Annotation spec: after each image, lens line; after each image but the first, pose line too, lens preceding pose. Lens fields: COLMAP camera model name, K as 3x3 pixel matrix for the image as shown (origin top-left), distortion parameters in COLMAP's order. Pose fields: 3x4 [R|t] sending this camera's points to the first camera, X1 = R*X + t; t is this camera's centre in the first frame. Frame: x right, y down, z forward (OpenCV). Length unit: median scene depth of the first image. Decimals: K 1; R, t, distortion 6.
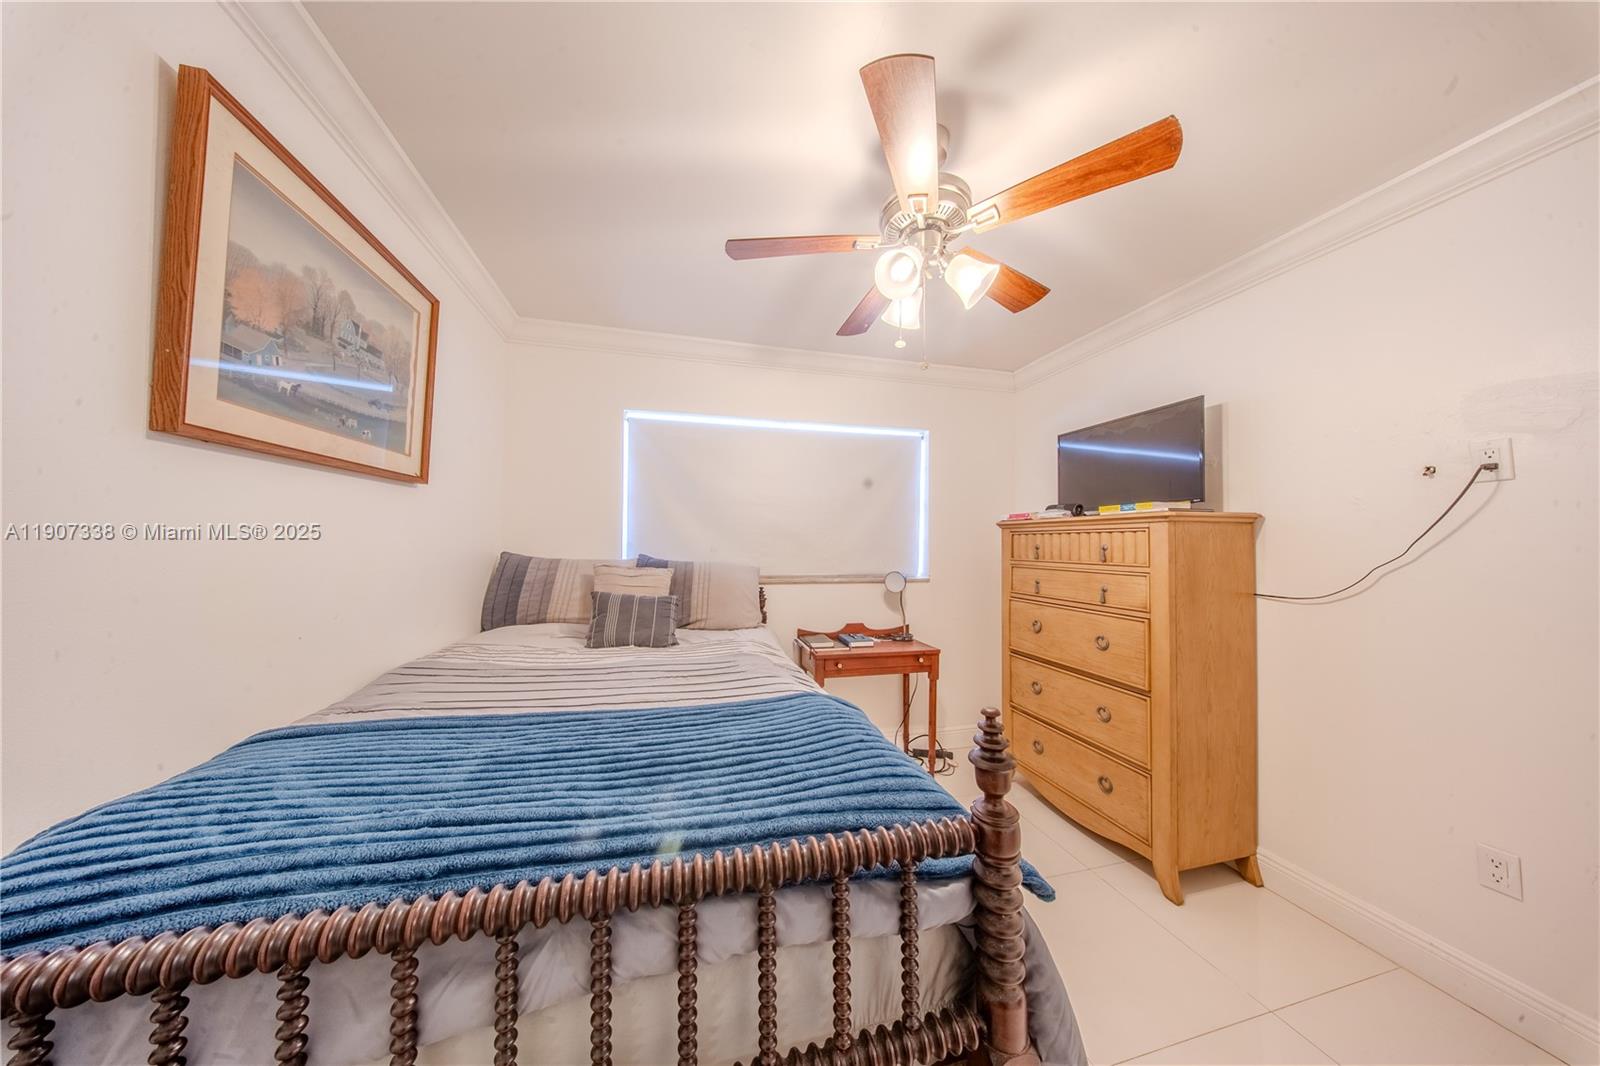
lens RADIAL K [[461.4, 0, 793.2], [0, 461.4, 532.5], [0, 0, 1]] dist [0.000415, -0.000009]
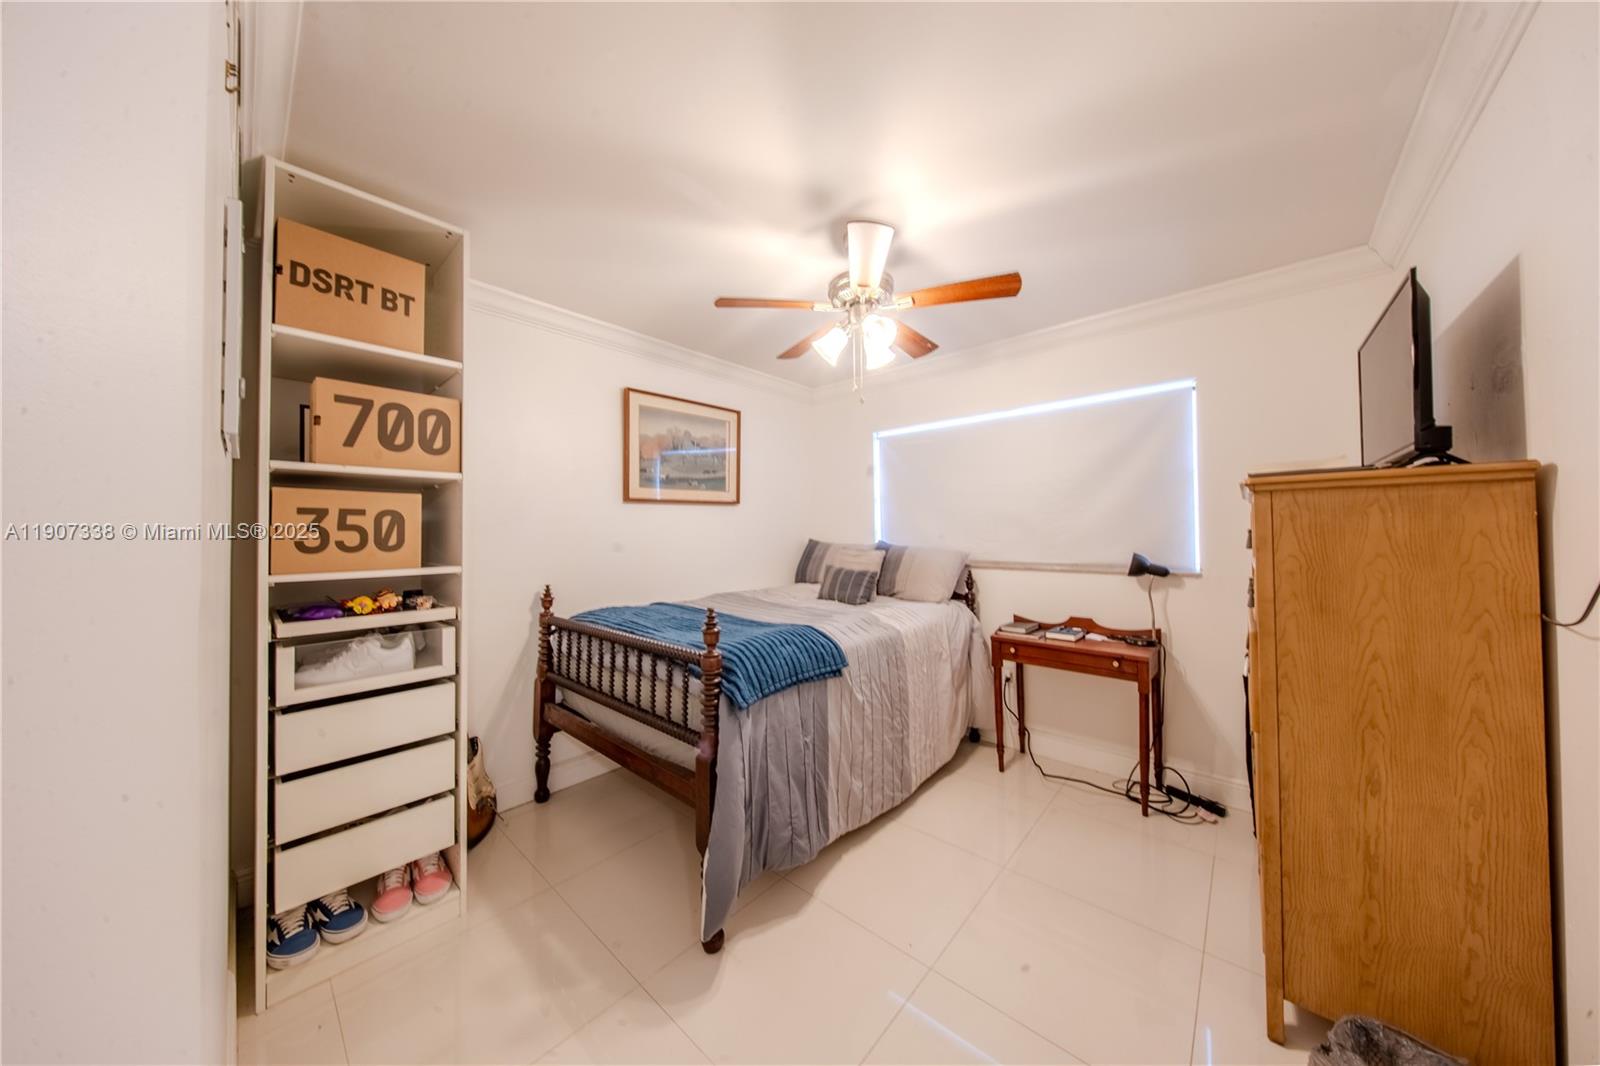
lens RADIAL K [[461.4, 0, 793.2], [0, 461.4, 532.5], [0, 0, 1]] dist [0.000415, -0.000009]
pose [[0.582910, -0.014040, -0.812415, 0.718844], [0.033168, 0.999428, 0.006526, 0.007730], [0.811859, -0.030750, 0.583043, 0.017015]]
